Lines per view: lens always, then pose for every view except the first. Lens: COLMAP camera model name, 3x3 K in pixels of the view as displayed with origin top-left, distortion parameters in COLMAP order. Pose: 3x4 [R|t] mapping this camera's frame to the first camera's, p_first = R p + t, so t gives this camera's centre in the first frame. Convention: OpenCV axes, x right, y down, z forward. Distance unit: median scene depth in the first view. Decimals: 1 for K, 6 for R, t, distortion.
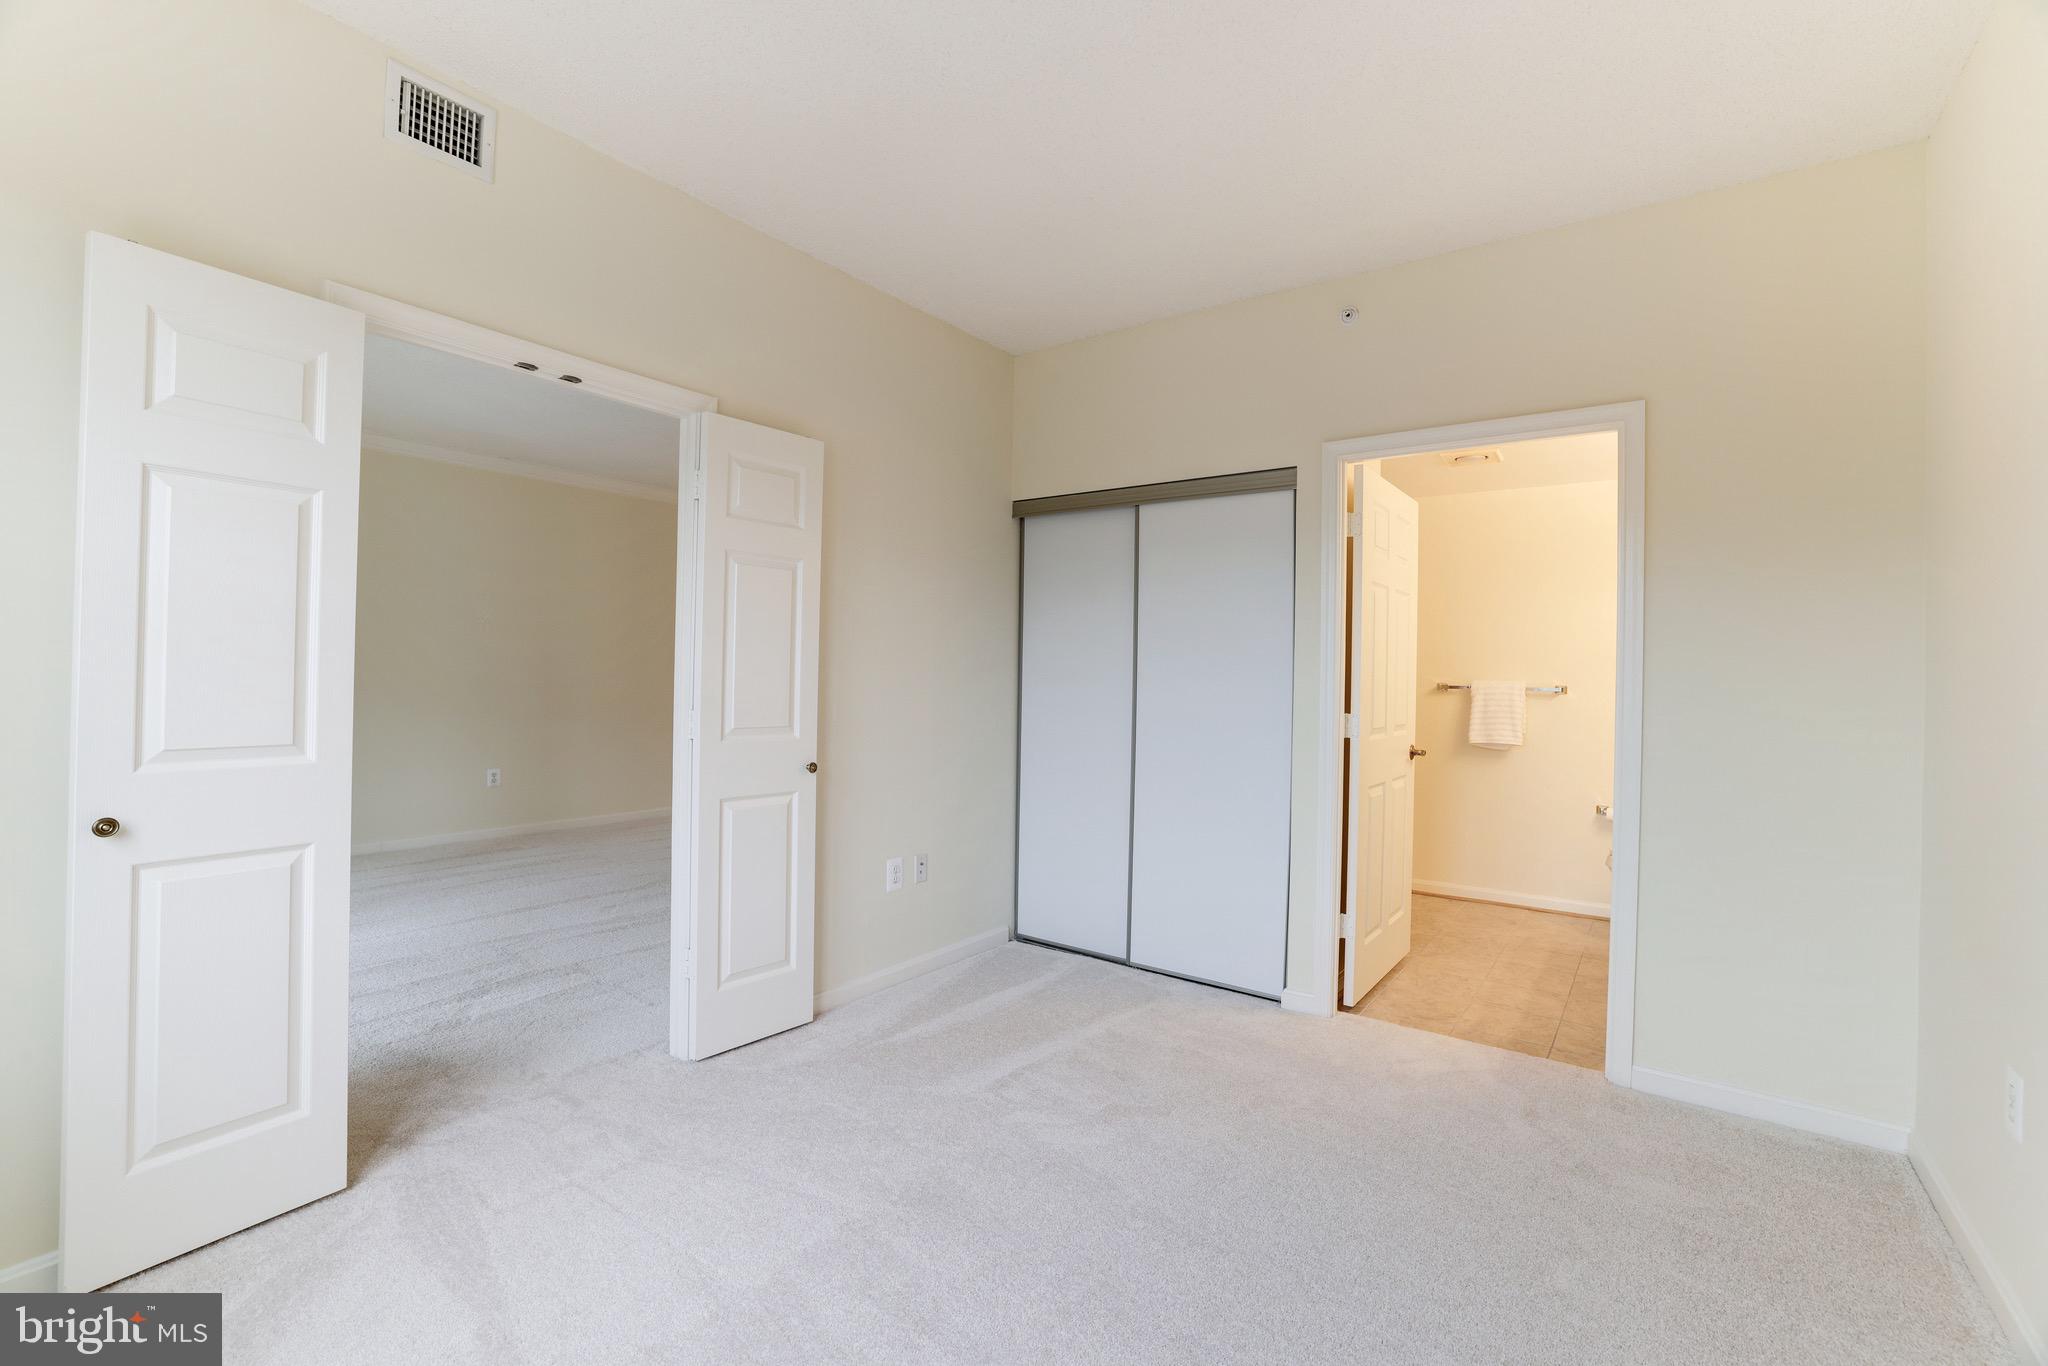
lens RADIAL K [[886.4, 0, 1028.9], [0, 886.4, 674.1], [0, 0, 1]] dist [-0.024015, 0.010580]
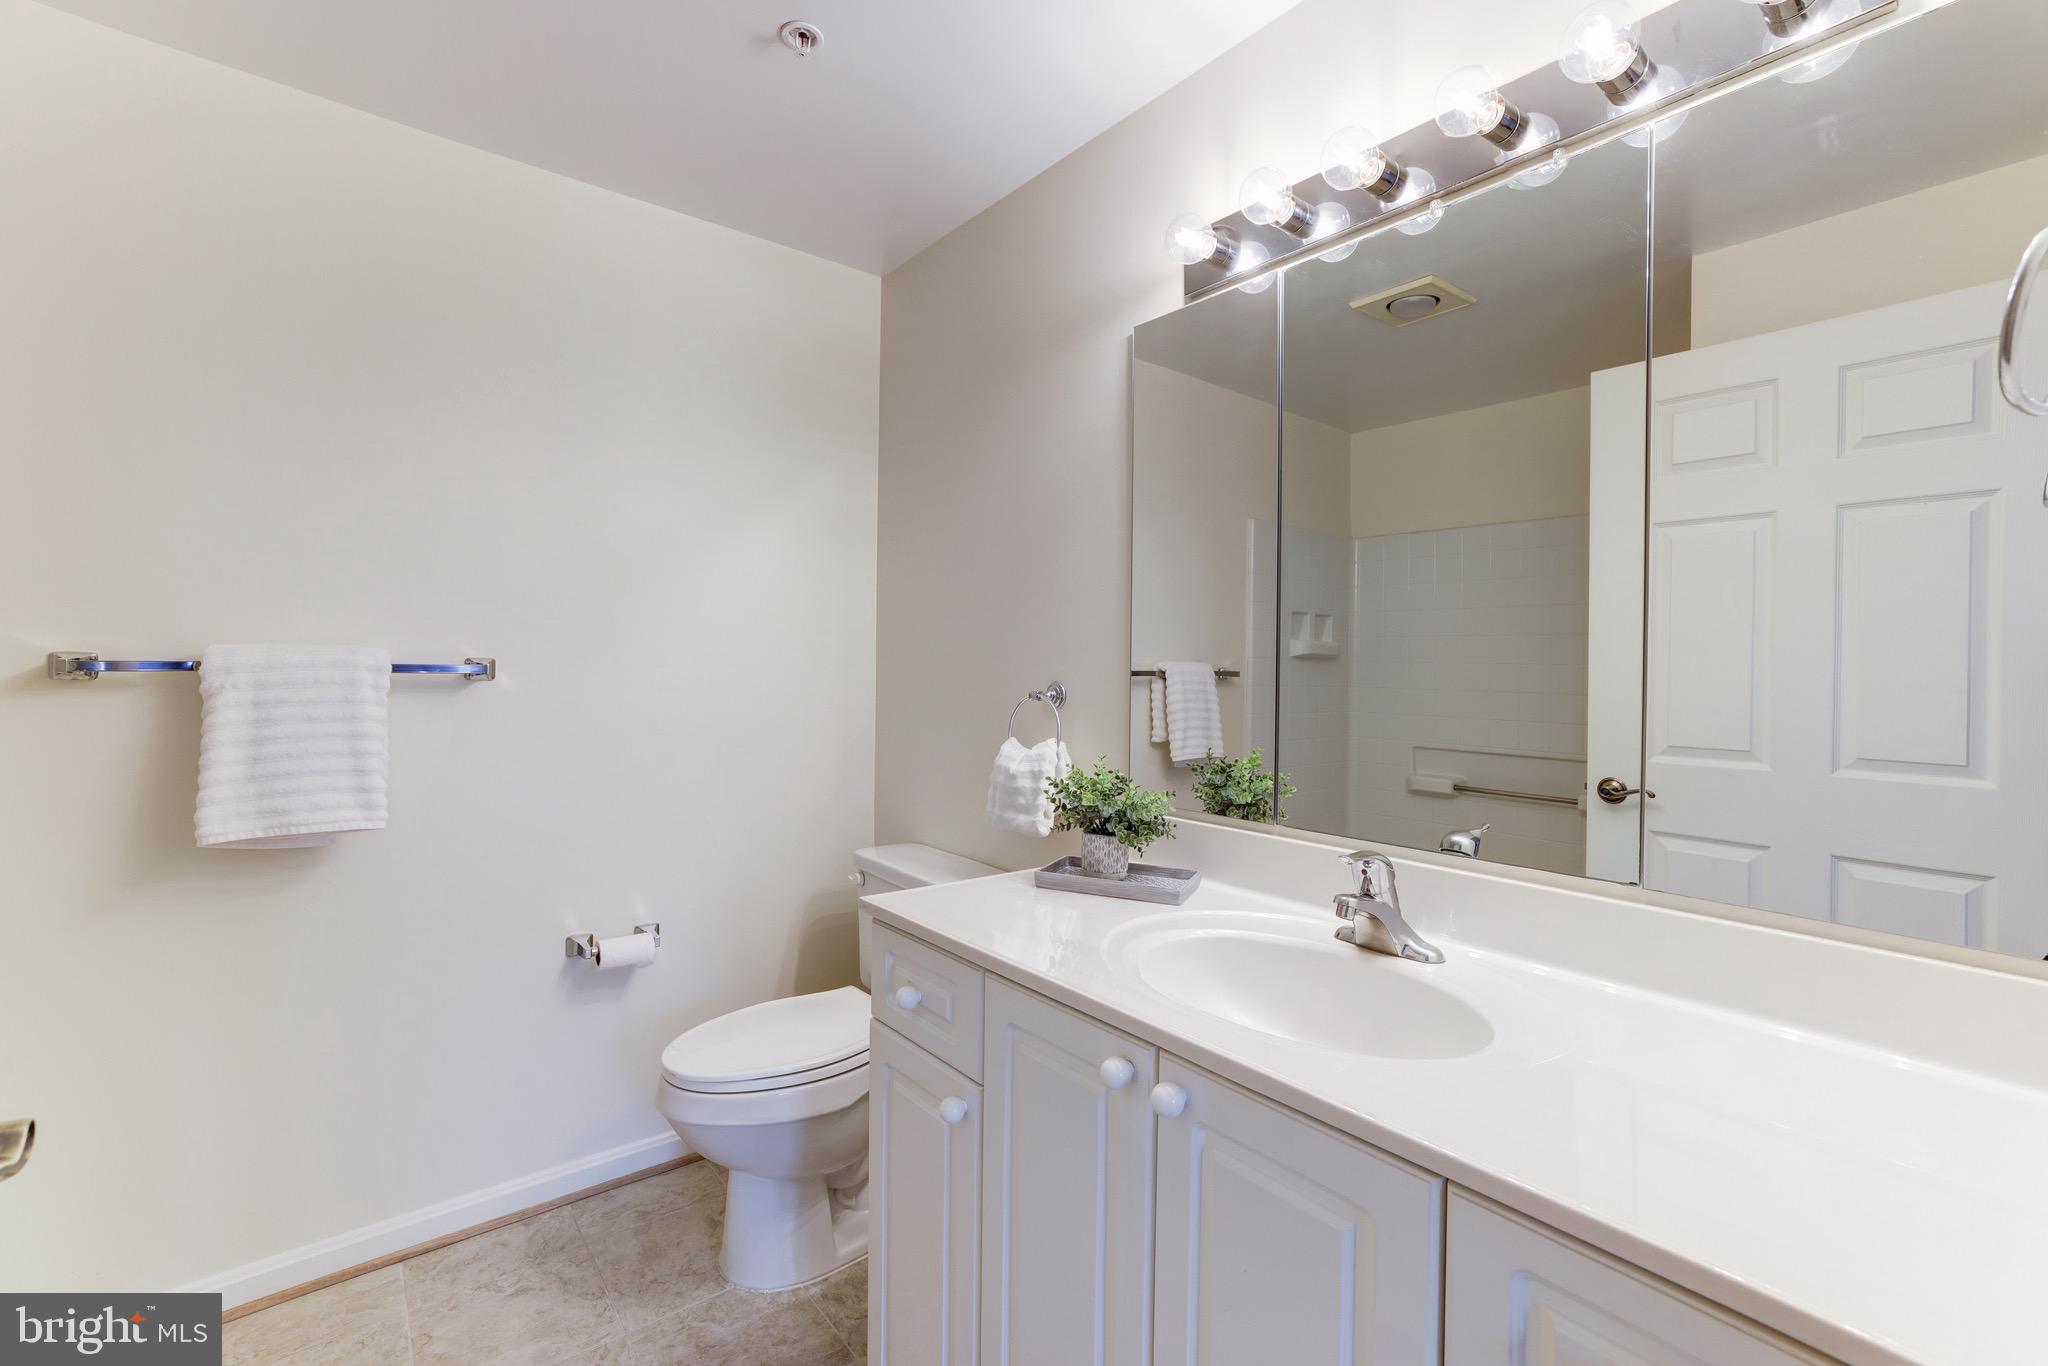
lens RADIAL K [[886.4, 0, 1032.4], [0, 886.4, 683.1], [0, 0, 1]] dist [-0.024015, 0.010580]
pose [[0.228109, -0.029019, 0.973203, 0.273314], [-0.003225, 0.999528, 0.030560, 0.011148], [-0.973630, -0.010109, 0.227907, 0.655773]]
